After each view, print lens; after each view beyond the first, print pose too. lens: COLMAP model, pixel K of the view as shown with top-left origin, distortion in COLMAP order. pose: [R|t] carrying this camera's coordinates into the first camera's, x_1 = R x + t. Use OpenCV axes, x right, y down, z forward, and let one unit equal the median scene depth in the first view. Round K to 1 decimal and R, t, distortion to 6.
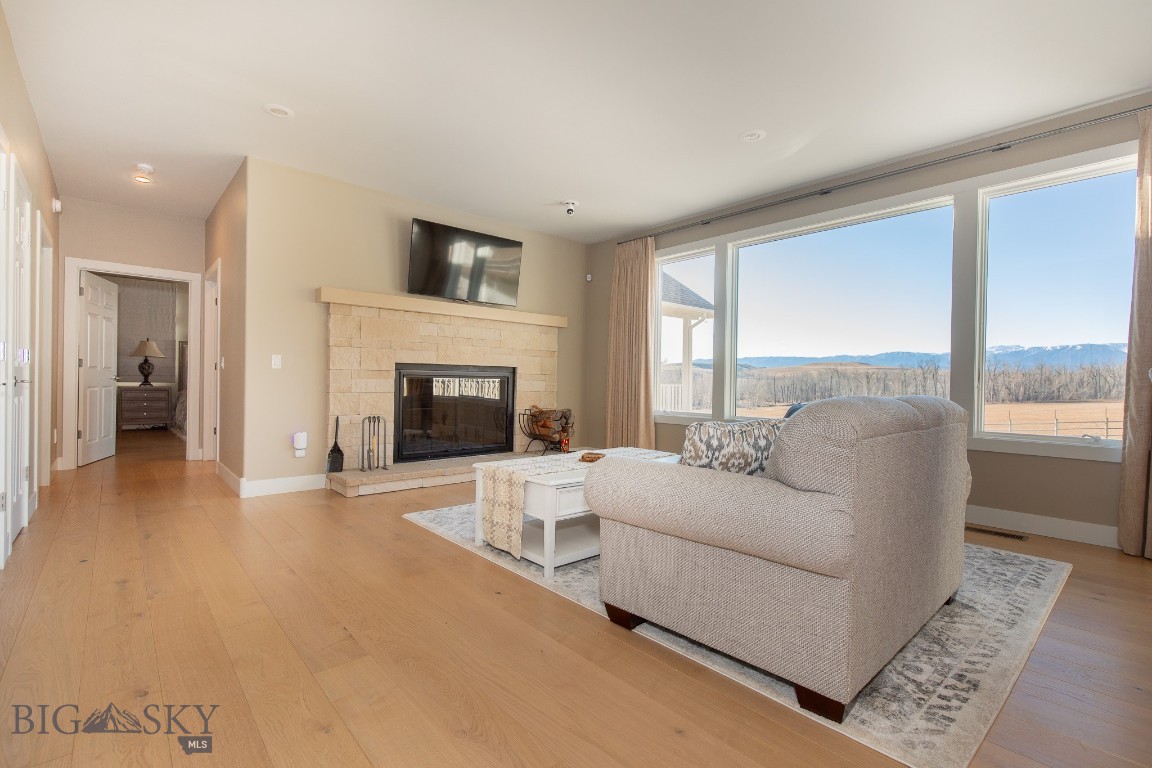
lens RADIAL K [[519.7, 0, 570.6], [0, 519.7, 386.1], [0, 0, 1]] dist [0.002179, -0.000494]
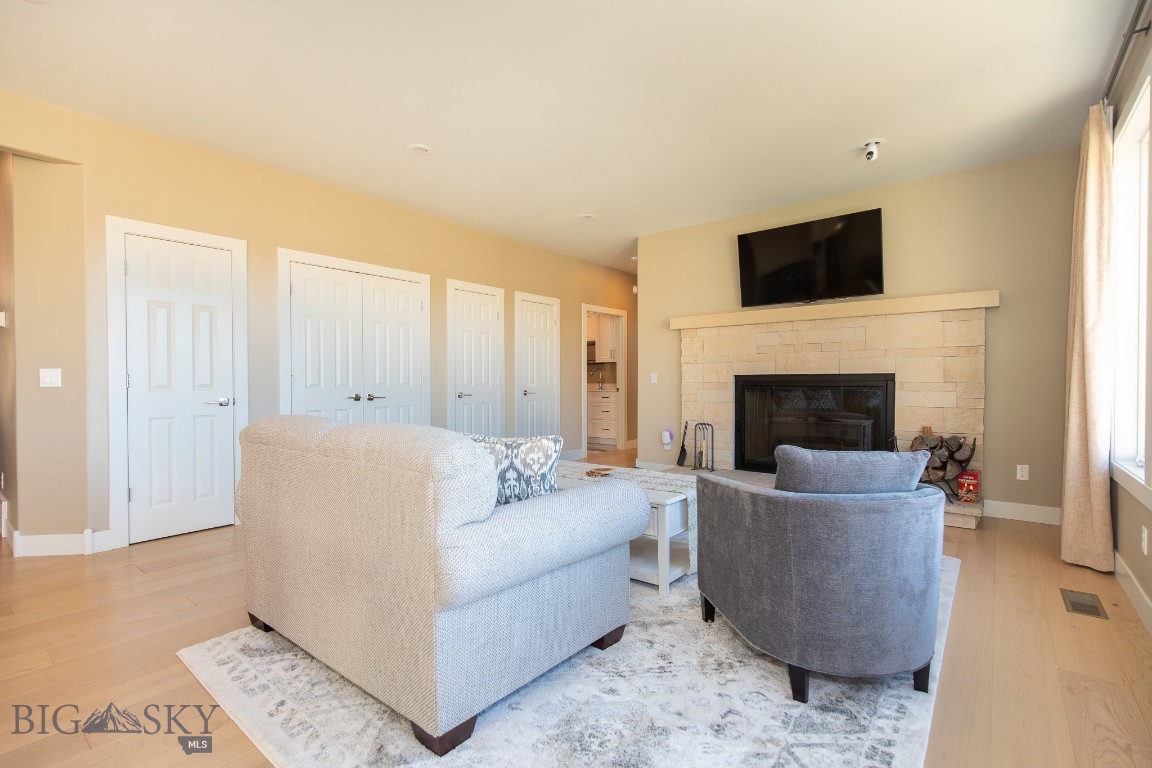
lens RADIAL K [[519.7, 0, 573.5], [0, 519.7, 382.3], [0, 0, 1]] dist [0.002179, -0.000494]
pose [[0.174378, -0.007988, -0.984646, 0.636636], [0.002108, 0.999968, -0.007739, -0.021604], [0.984676, -0.000726, 0.174389, 0.476970]]
